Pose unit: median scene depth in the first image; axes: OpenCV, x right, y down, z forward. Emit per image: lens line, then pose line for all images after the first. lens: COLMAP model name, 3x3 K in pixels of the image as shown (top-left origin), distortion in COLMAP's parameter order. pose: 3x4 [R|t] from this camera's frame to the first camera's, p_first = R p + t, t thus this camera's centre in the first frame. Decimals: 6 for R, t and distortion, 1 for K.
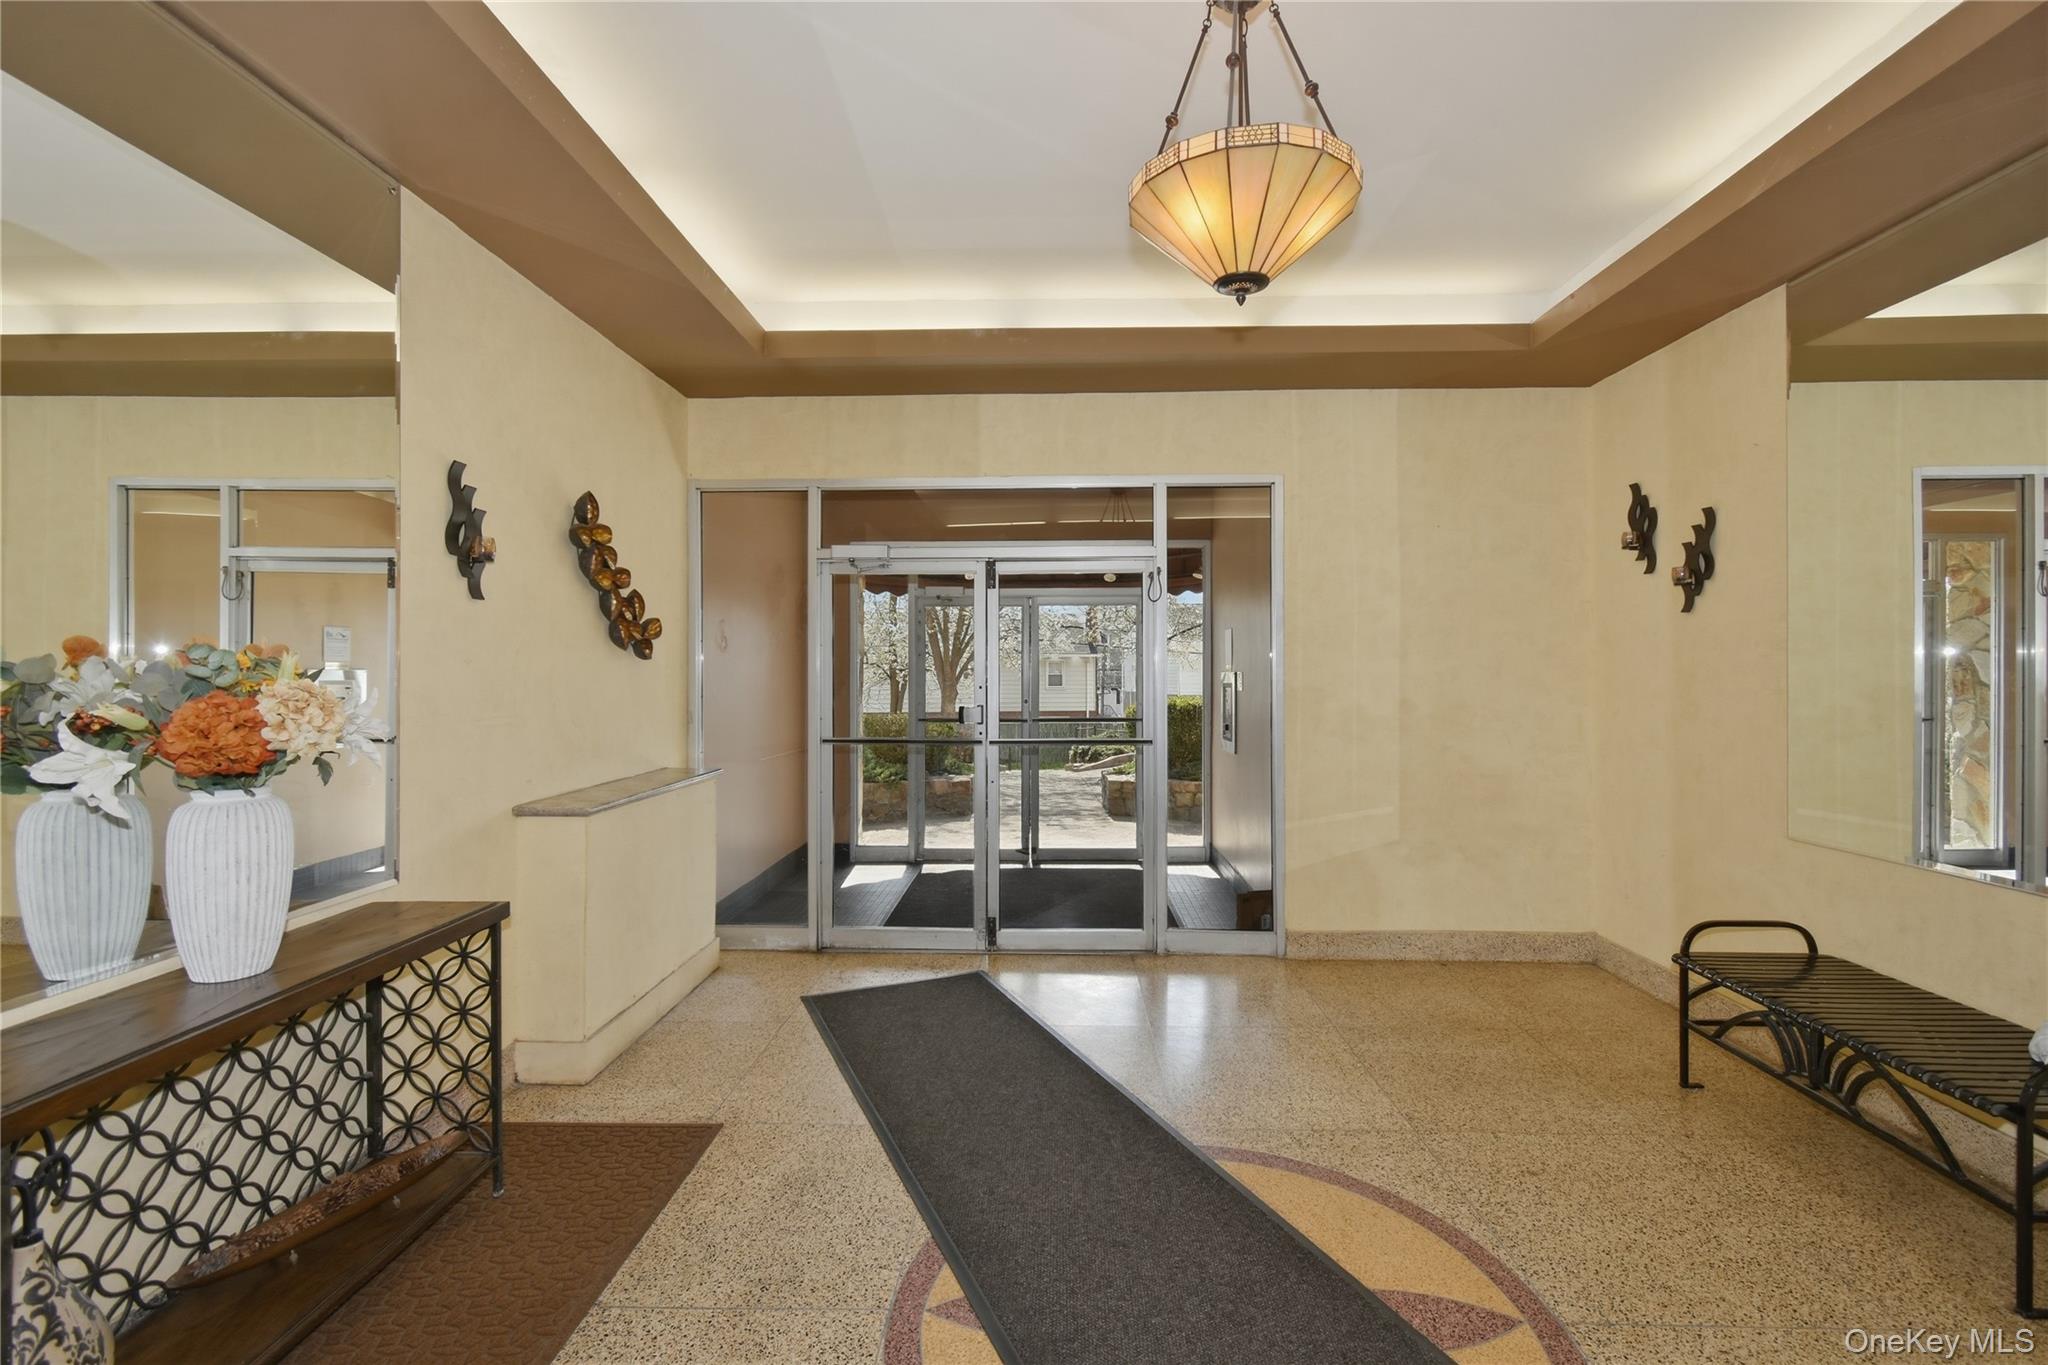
lens RADIAL K [[915.7, 0, 1035.6], [0, 915.7, 675.7], [0, 0, 1]] dist [0.015064, -0.005130]
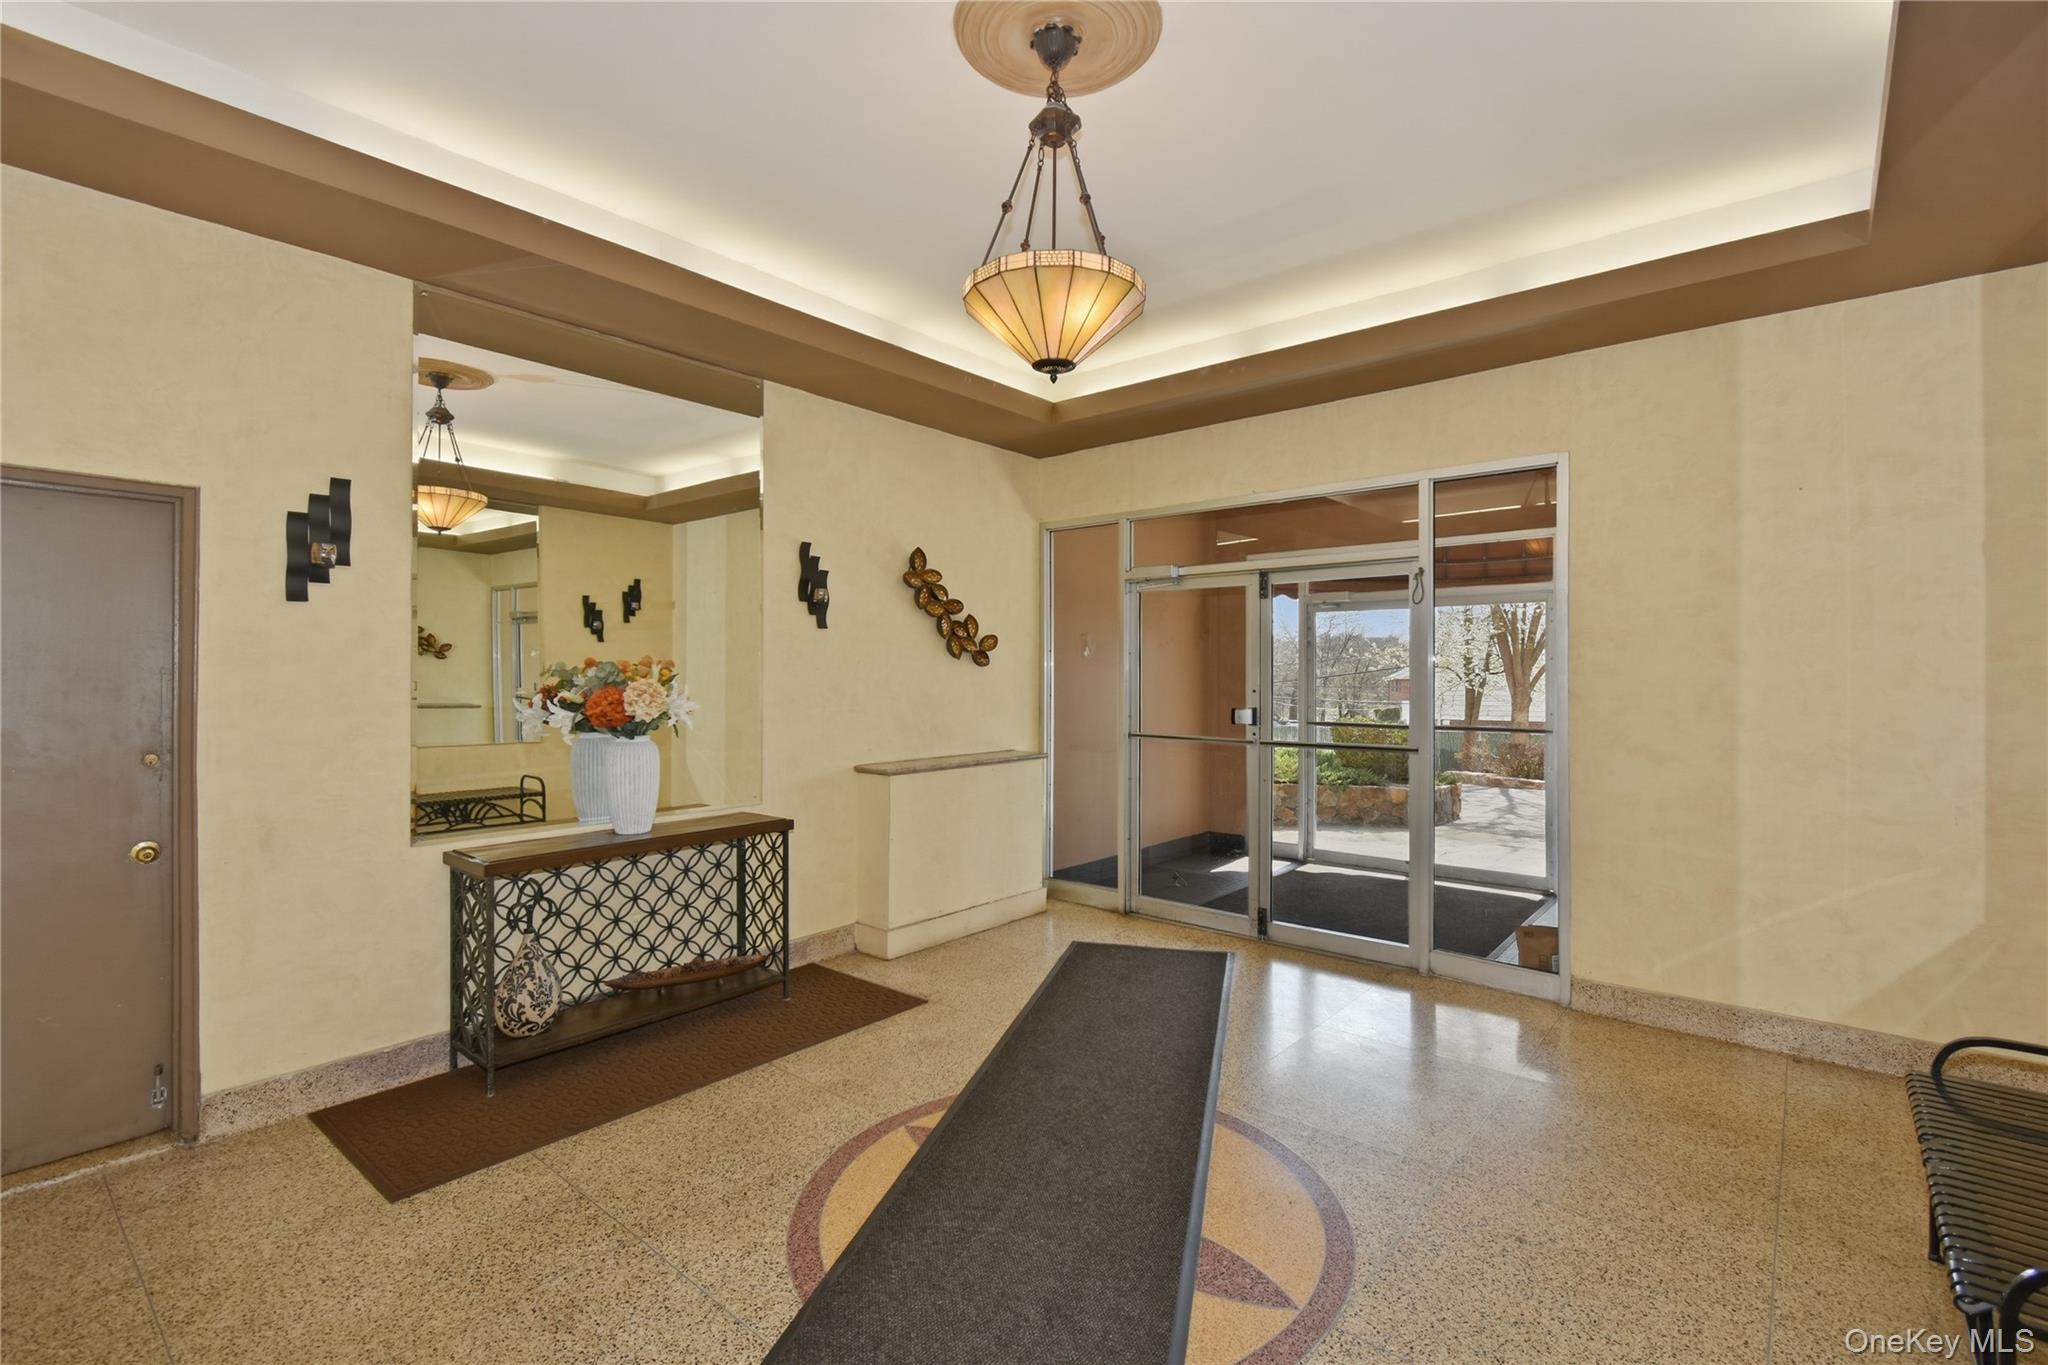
lens RADIAL K [[915.7, 0, 1035.6], [0, 915.7, 675.7], [0, 0, 1]] dist [0.015064, -0.005130]
pose [[0.789273, 0.004212, -0.614028, 0.485120], [-0.005714, 0.999984, -0.000485, -0.003719], [0.614016, 0.003892, 0.789284, 0.001240]]
